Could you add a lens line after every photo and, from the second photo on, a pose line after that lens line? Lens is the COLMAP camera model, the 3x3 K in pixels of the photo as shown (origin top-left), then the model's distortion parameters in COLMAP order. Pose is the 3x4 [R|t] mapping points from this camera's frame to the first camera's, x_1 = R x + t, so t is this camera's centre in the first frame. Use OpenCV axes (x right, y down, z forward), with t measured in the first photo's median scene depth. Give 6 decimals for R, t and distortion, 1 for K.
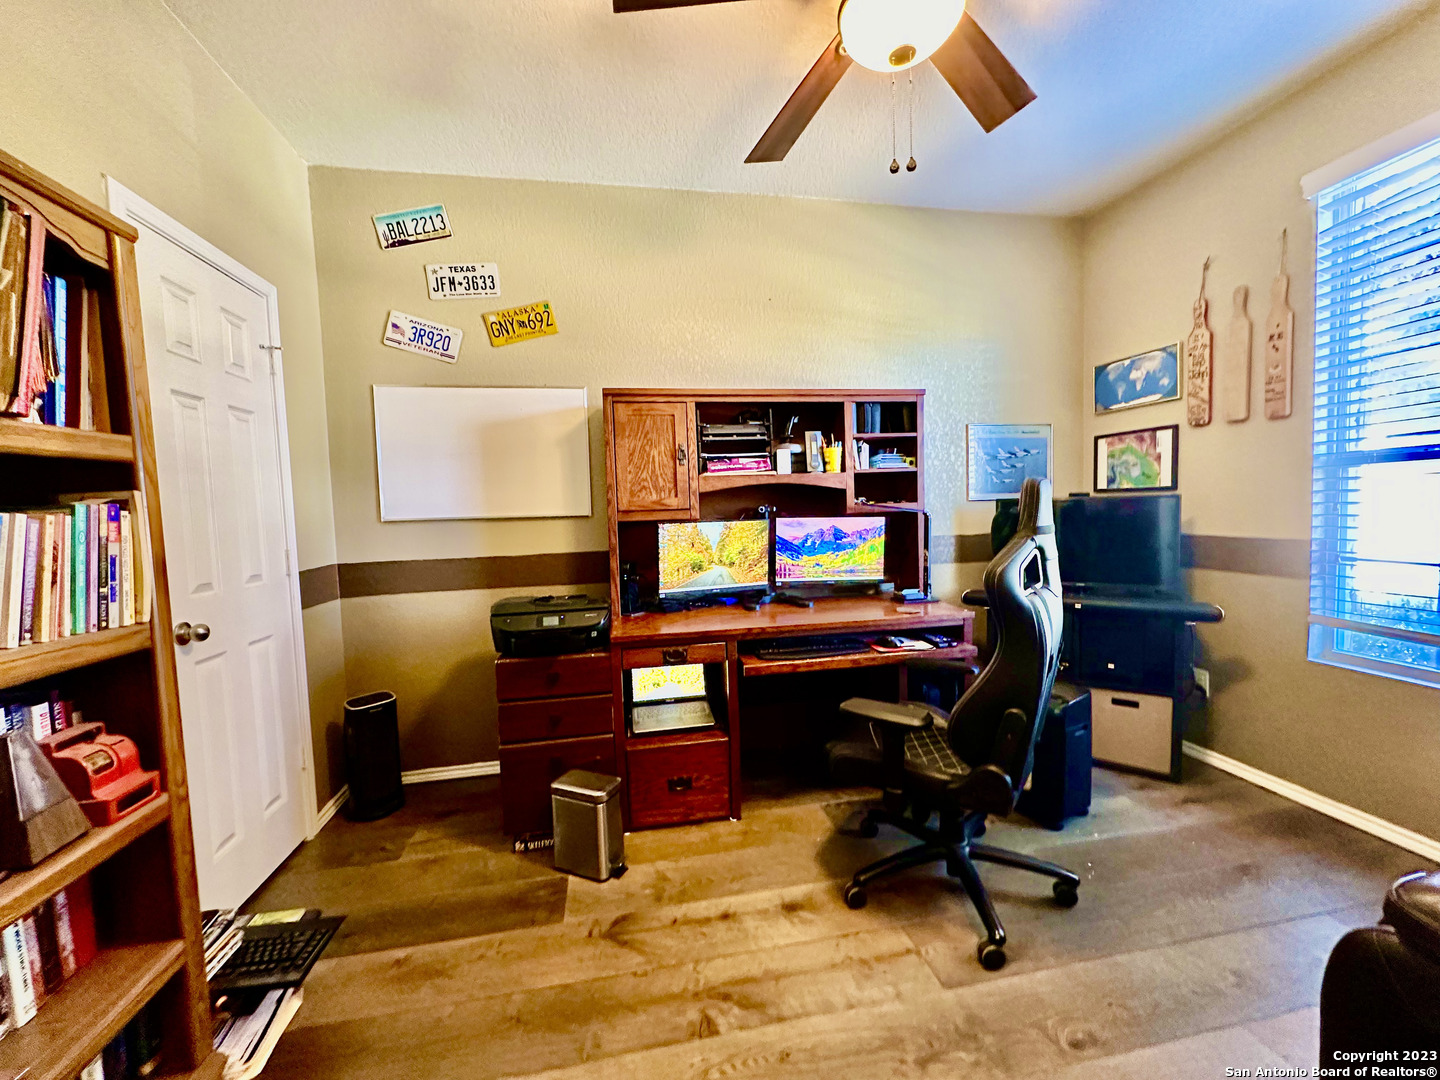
lens RADIAL K [[571.4, 0, 719.6], [0, 571.4, 542.5], [0, 0, 1]] dist [-0.001307, 0.000178]
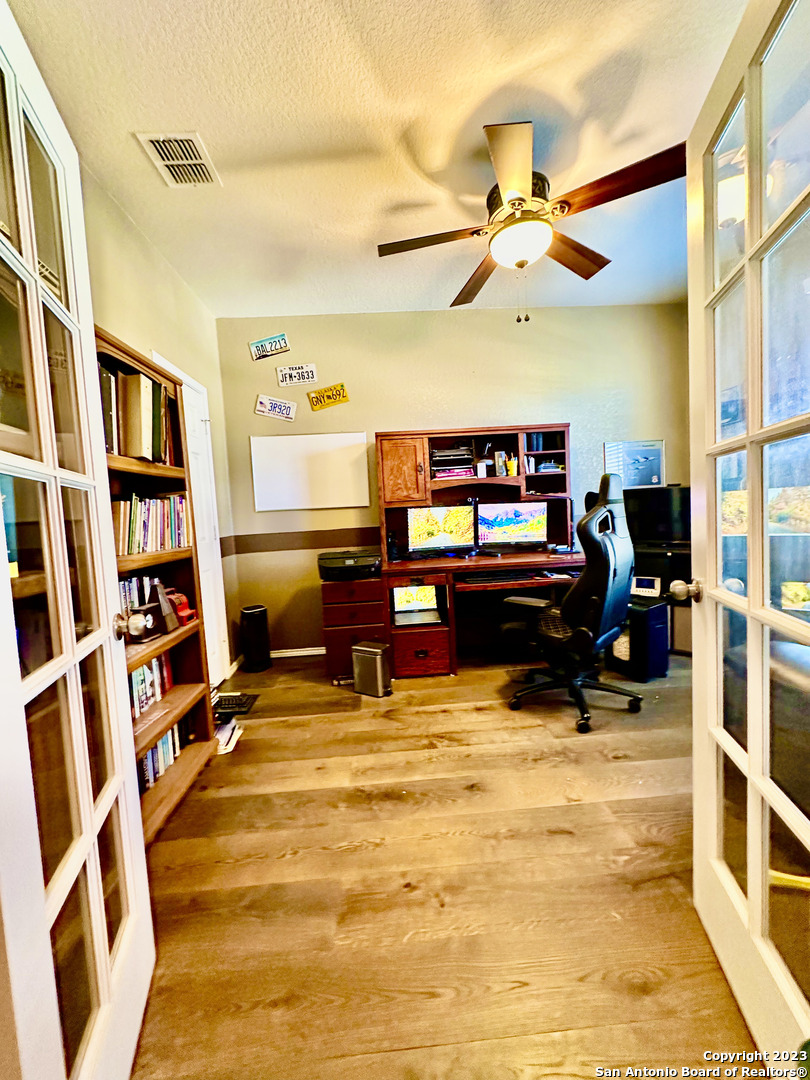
lens RADIAL K [[428.5, 0, 405.0], [0, 428.5, 540.0], [0, 0, 1]] dist [-0.001307, 0.000178]
pose [[0.991488, -0.015114, -0.129322, 0.053151], [0.016437, 0.999823, 0.009168, 0.051624], [0.129160, -0.011216, 0.991560, -0.303237]]
